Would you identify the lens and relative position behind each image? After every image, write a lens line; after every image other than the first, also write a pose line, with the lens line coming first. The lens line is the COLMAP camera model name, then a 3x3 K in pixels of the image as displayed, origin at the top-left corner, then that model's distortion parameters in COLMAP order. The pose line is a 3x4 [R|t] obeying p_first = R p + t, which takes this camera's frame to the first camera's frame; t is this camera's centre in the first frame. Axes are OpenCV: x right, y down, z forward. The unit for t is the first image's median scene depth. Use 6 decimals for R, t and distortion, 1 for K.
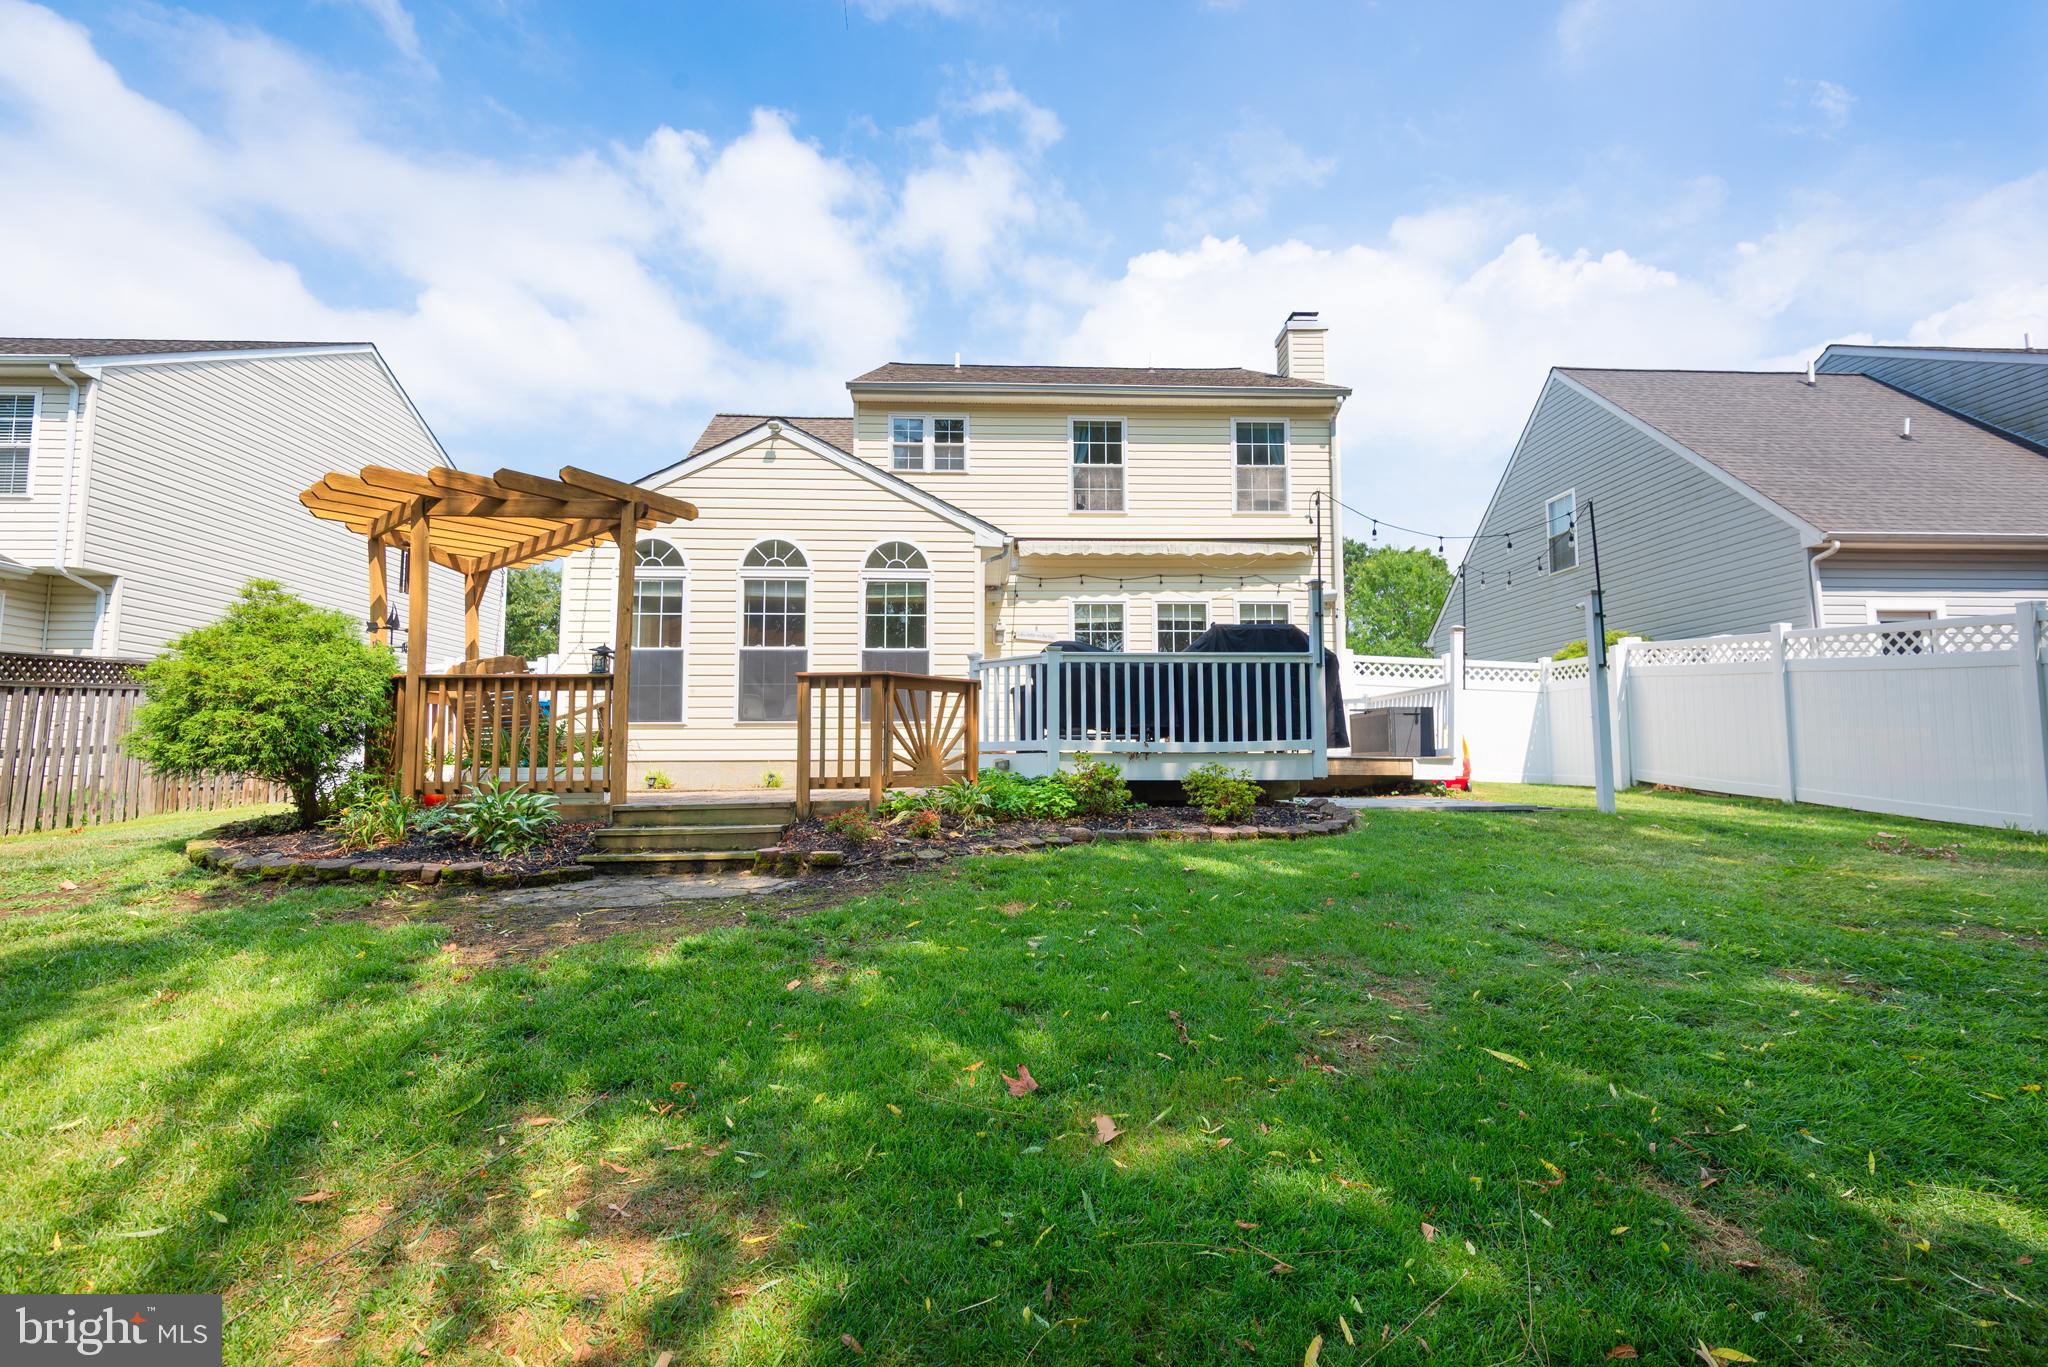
lens RADIAL K [[921.1, 0, 1027.8], [0, 921.1, 682.8], [0, 0, 1]] dist [0.041416, -0.025016]
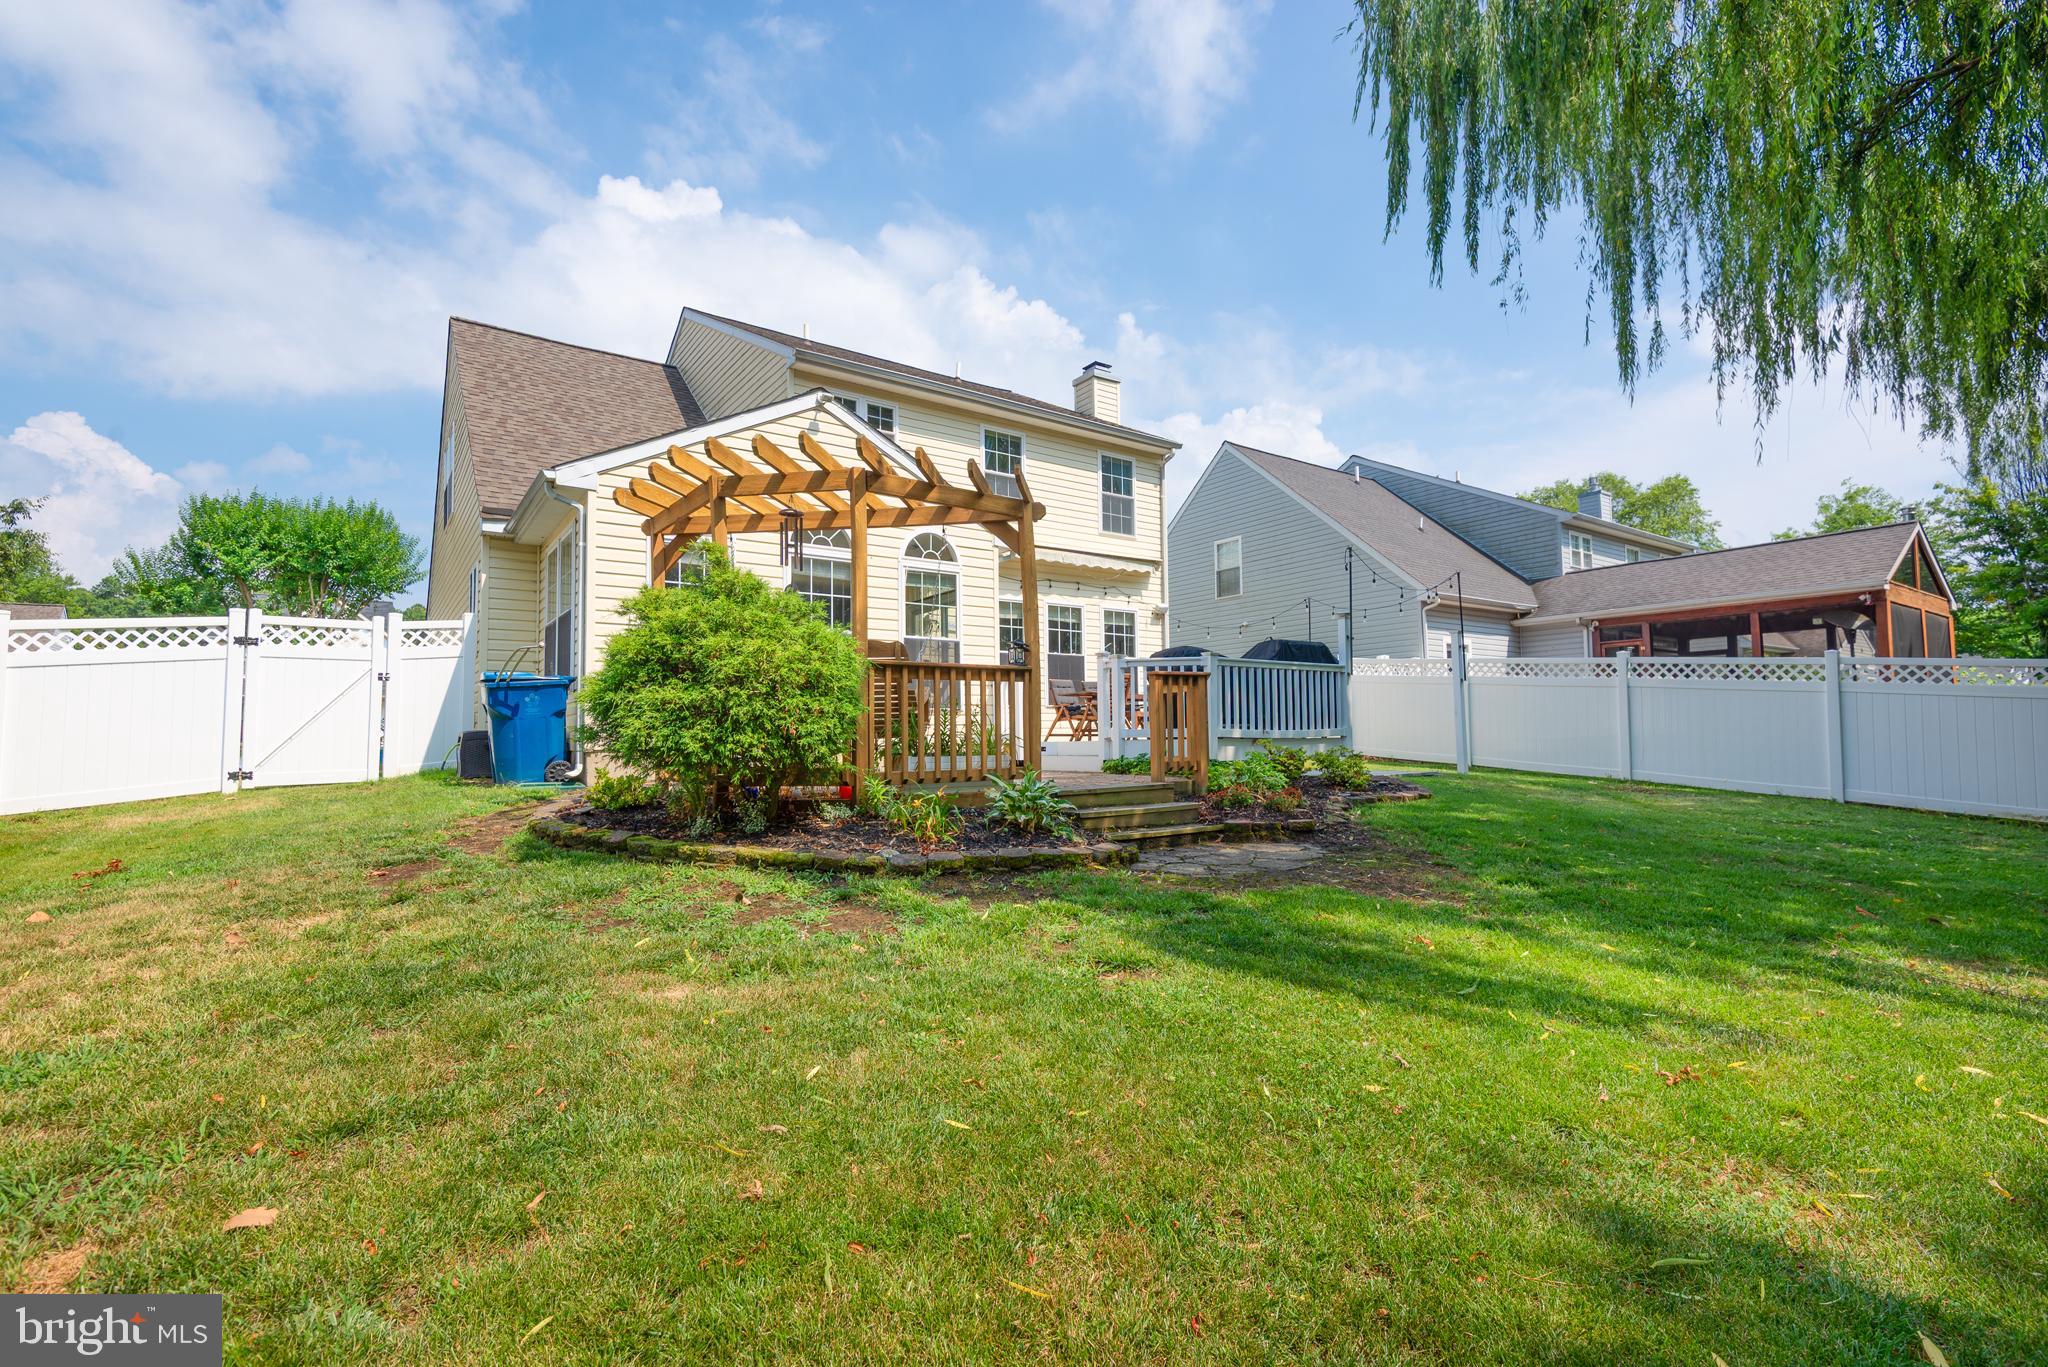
lens RADIAL K [[930.0, 0, 1027.4], [0, 930.0, 681.8], [0, 0, 1]] dist [0.043693, -0.023073]
pose [[0.839764, 0.028114, 0.542223, -0.504550], [-0.039998, 0.999148, 0.010142, -0.001493], [-0.541476, -0.030205, 0.840173, 0.048634]]
